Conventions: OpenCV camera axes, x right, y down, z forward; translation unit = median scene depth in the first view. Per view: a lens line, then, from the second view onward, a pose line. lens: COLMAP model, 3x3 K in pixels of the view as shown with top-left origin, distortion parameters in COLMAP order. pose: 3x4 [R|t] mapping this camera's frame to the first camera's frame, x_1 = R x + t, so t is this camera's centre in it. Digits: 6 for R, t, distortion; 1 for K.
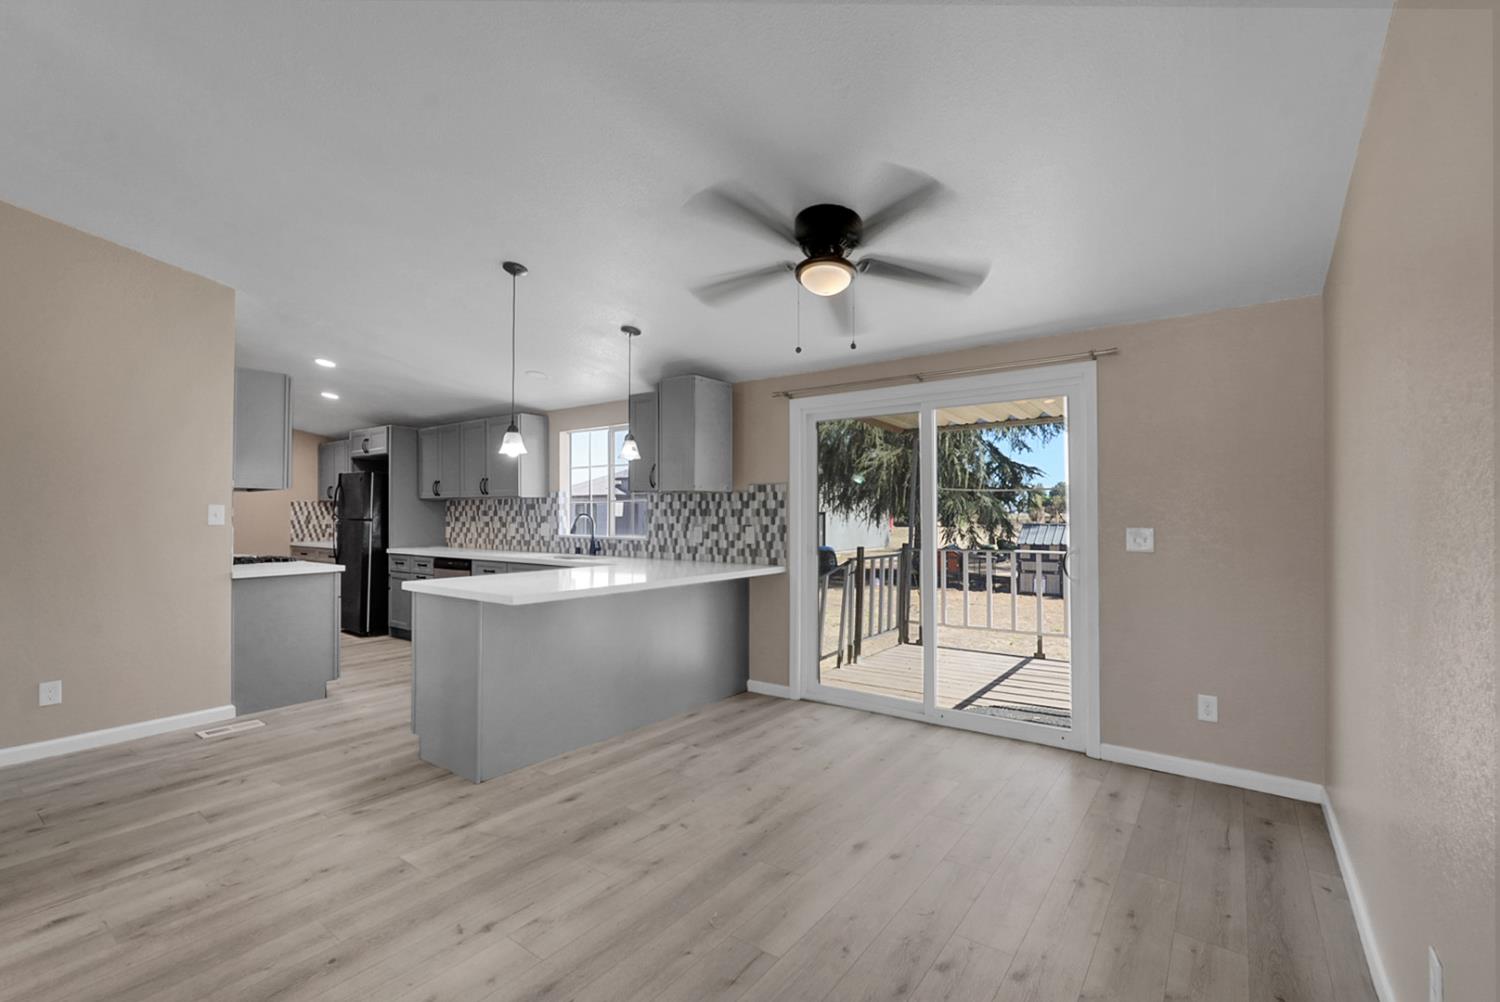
lens RADIAL K [[665.7, 0, 739.6], [0, 665.7, 510.1], [0, 0, 1]] dist [-0.010318, 0.005125]
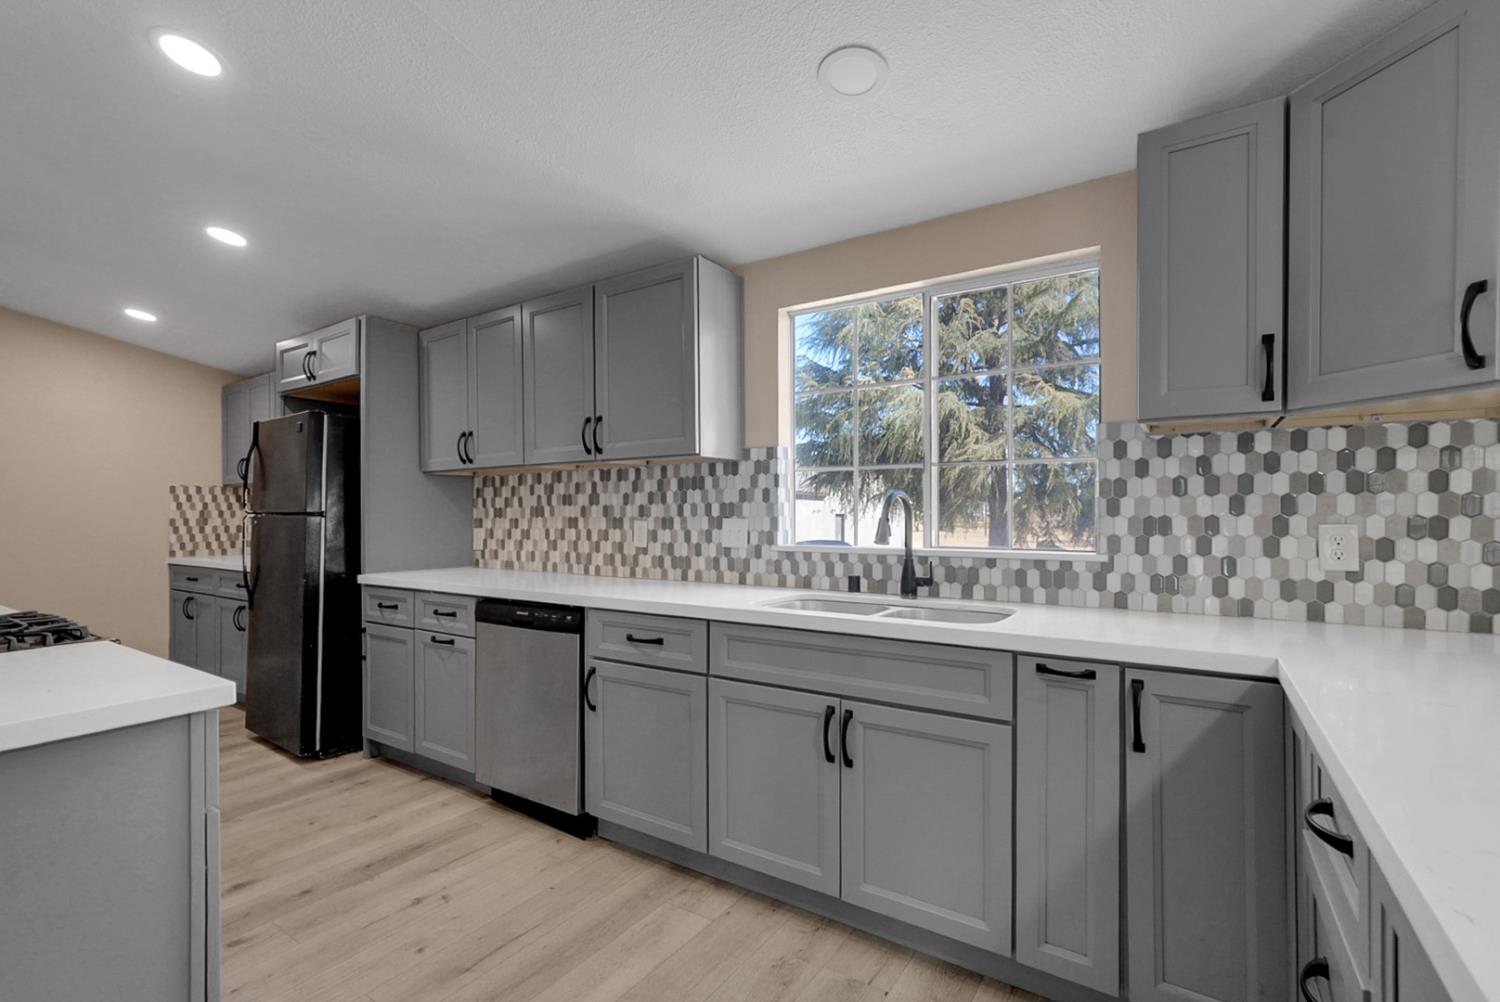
lens RADIAL K [[665.7, 0, 744.1], [0, 665.7, 517.0], [0, 0, 1]] dist [-0.010318, 0.005125]
pose [[0.997374, -0.001667, 0.072409, -0.386041], [0.001162, 0.999975, 0.007010, 0.018503], [-0.072418, -0.006908, 0.997350, 0.674114]]
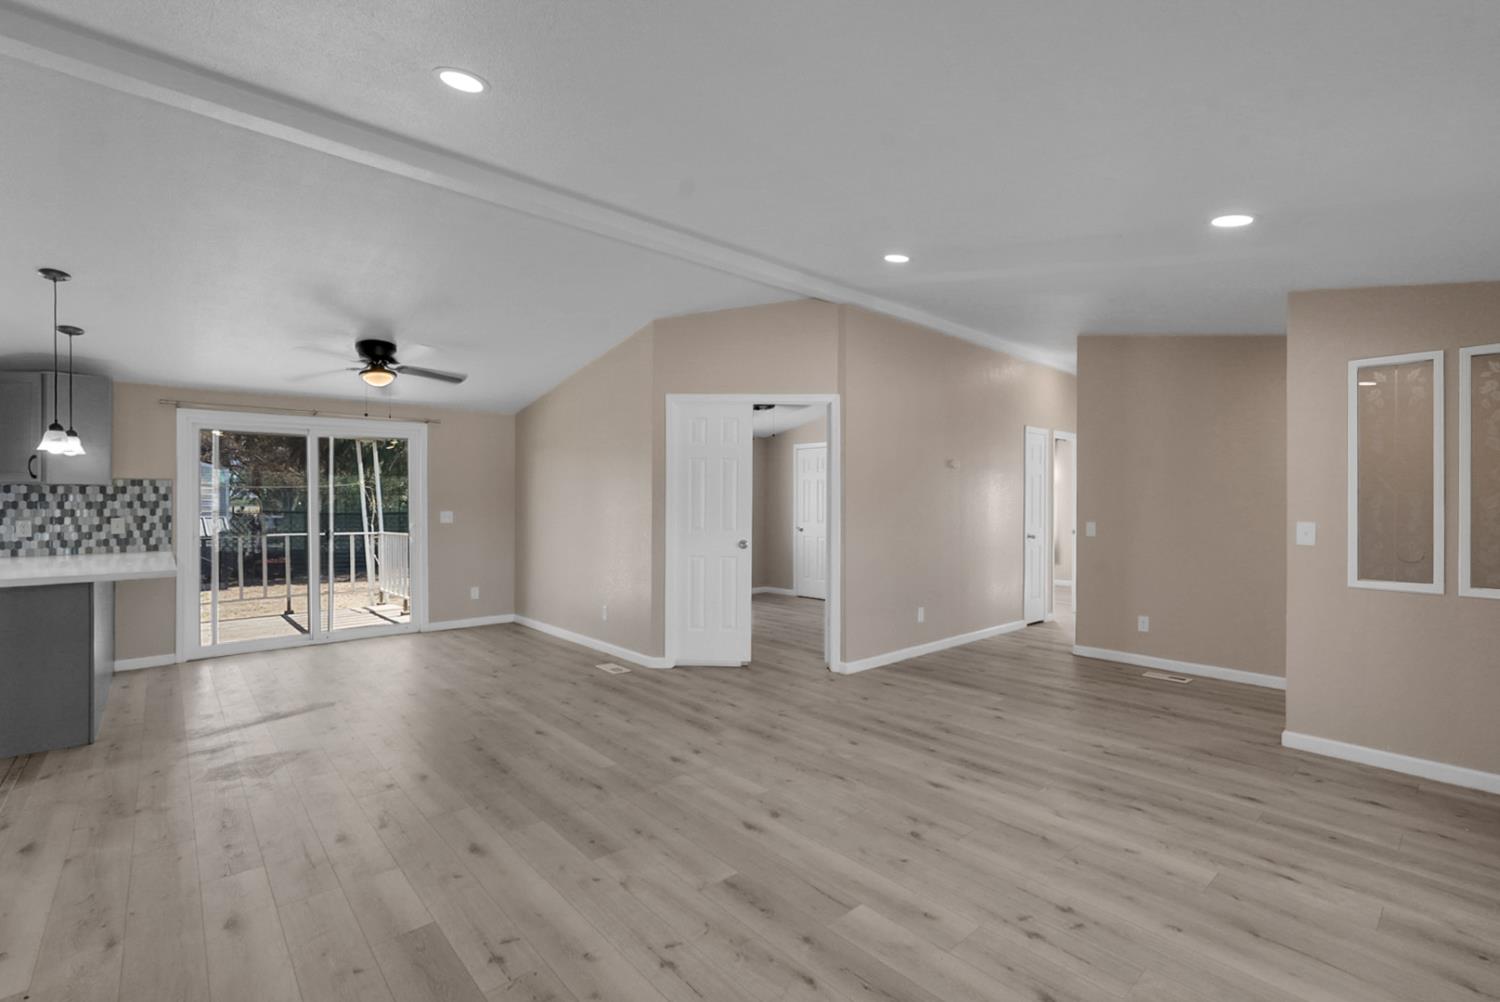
lens RADIAL K [[665.7, 0, 747.1], [0, 665.7, 503.5], [0, 0, 1]] dist [-0.010318, 0.005125]
pose [[0.202313, -0.001873, 0.979319, -0.766940], [-0.001617, 0.999996, 0.002246, -0.002258], [-0.979320, -0.002038, 0.202309, -0.196606]]
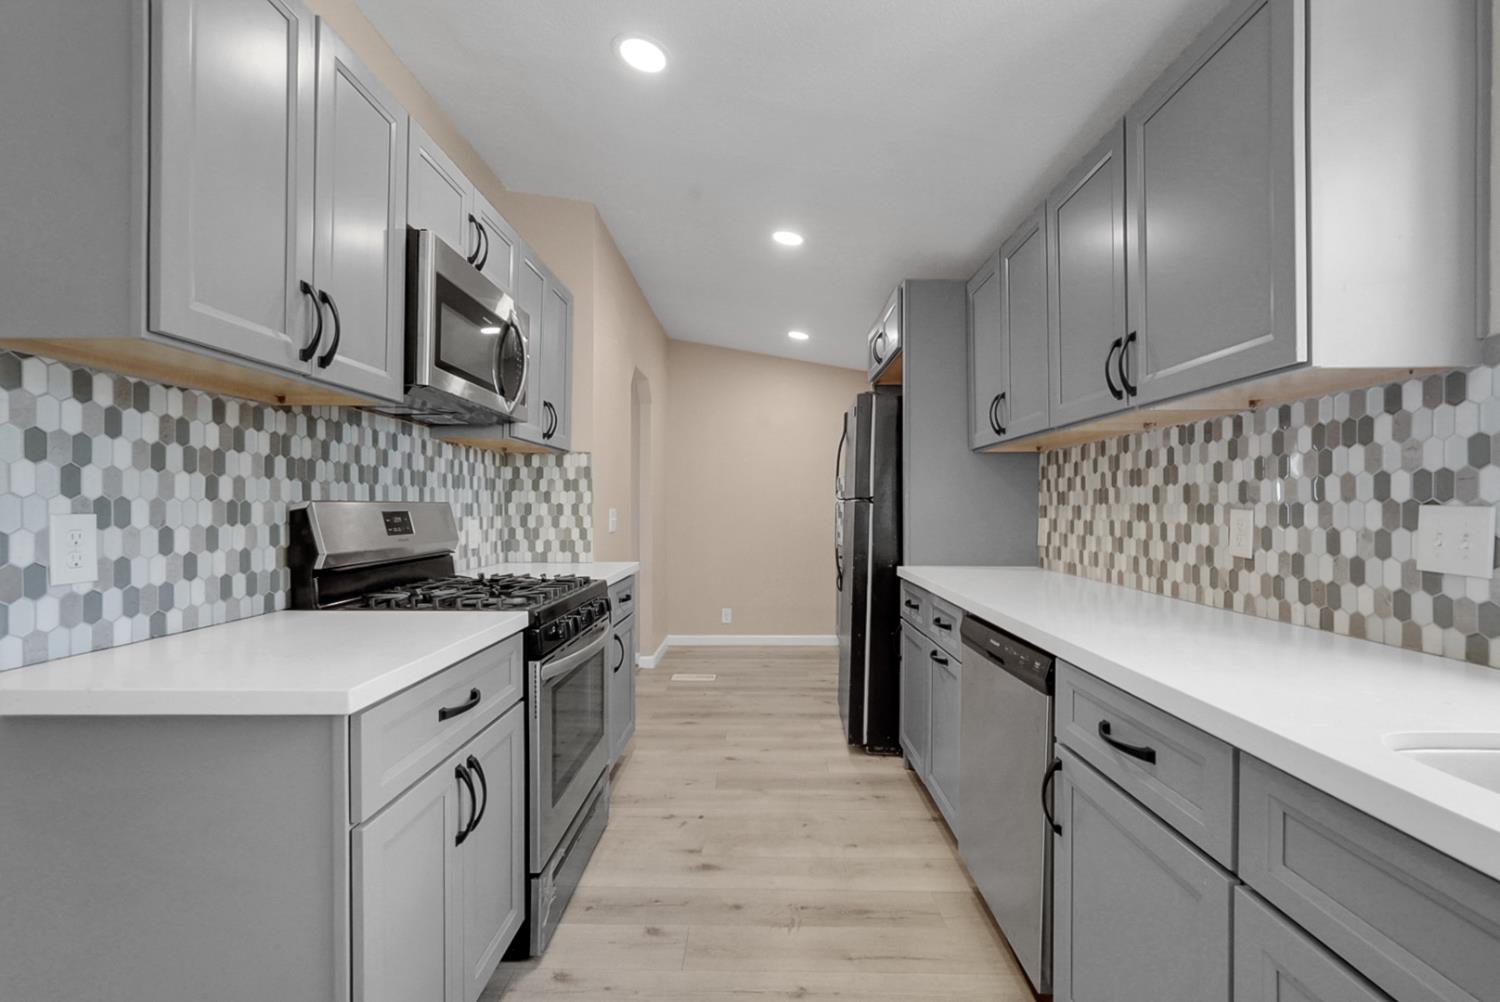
lens RADIAL K [[665.7, 0, 760.4], [0, 665.7, 506.6], [0, 0, 1]] dist [-0.010318, 0.005125]
pose [[0.606601, 0.003821, -0.794997, -0.317952], [0.001035, 0.999984, 0.005596, 0.022182], [0.795006, -0.004217, 0.606587, 0.883264]]
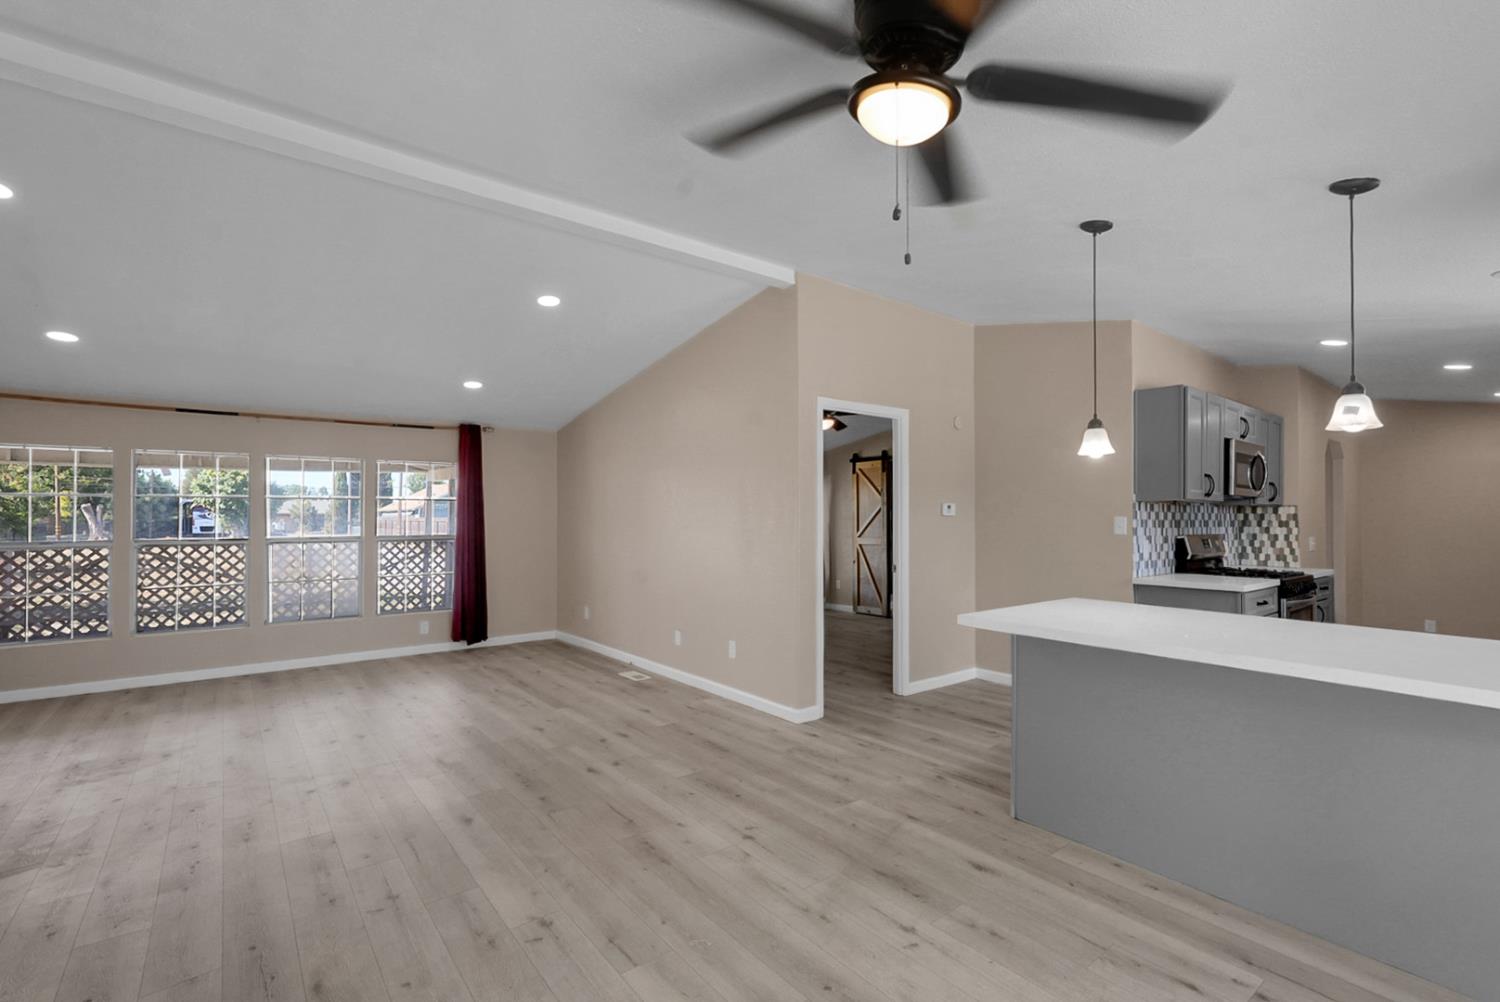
lens RADIAL K [[665.7, 0, 756.1], [0, 665.7, 502.6], [0, 0, 1]] dist [-0.010318, 0.005125]
pose [[-0.241353, -0.019596, -0.970239, 0.367683], [-0.001457, 0.999802, -0.019831, -0.006971], [0.970436, -0.003373, -0.241334, 0.531597]]
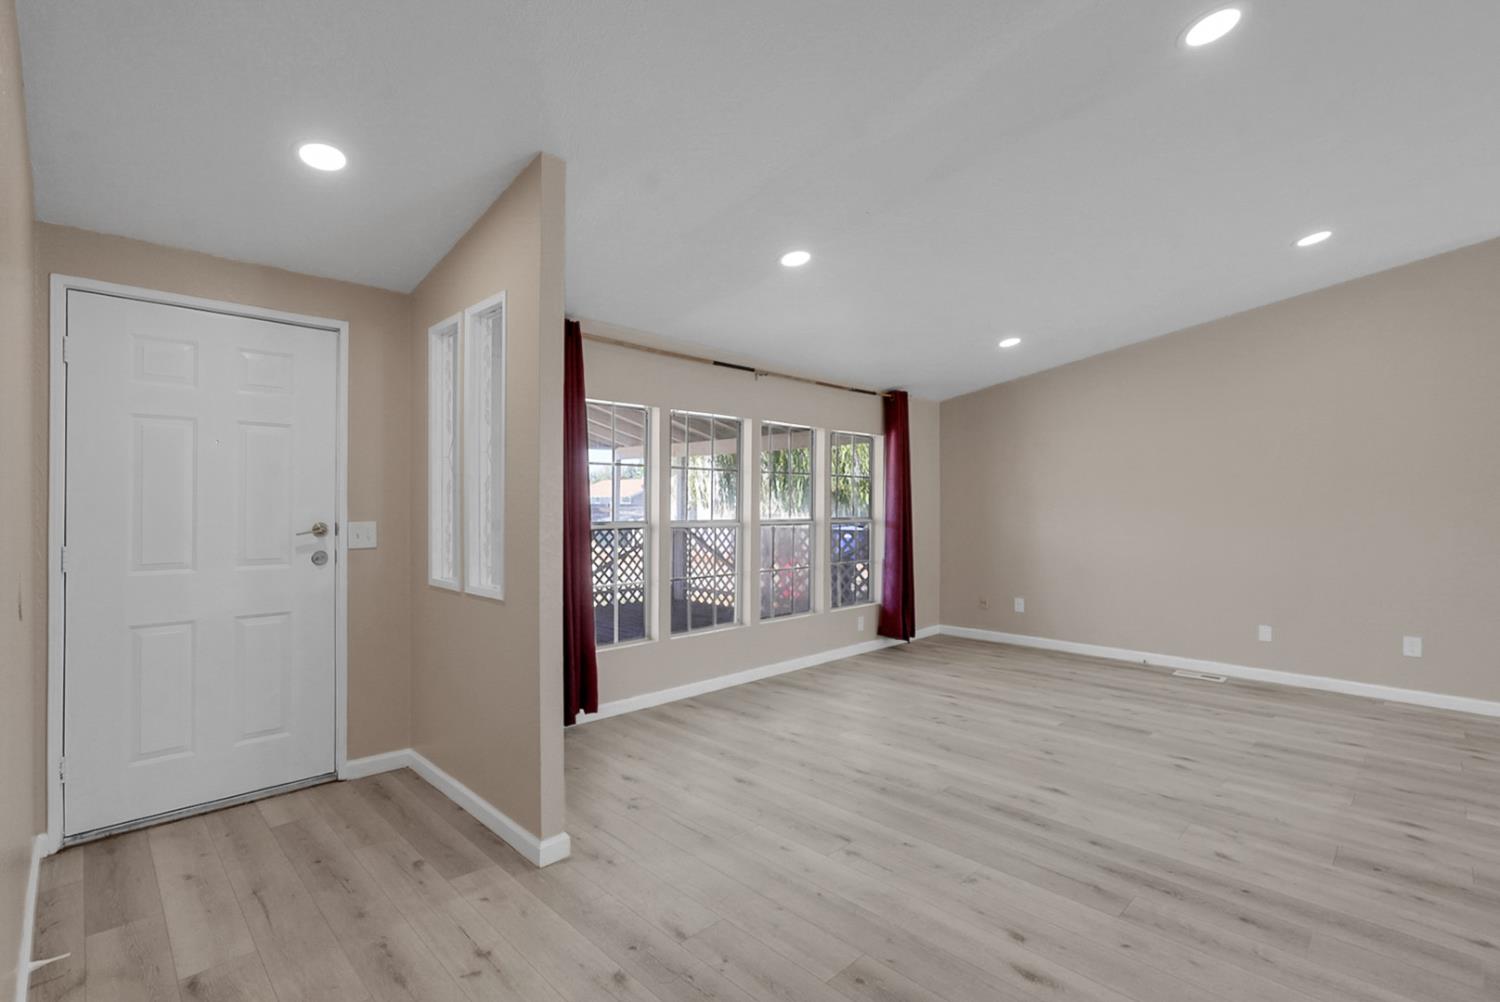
lens RADIAL K [[688.1, 0, 701.9], [0, 688.1, 459.1], [0, 0, 1]] dist [0.000504, 0.000644]
pose [[-0.170086, -0.065153, -0.983273, 0.459372], [-0.005349, 0.997858, -0.065195, 0.012091], [0.985415, -0.005829, -0.170070, -0.430710]]
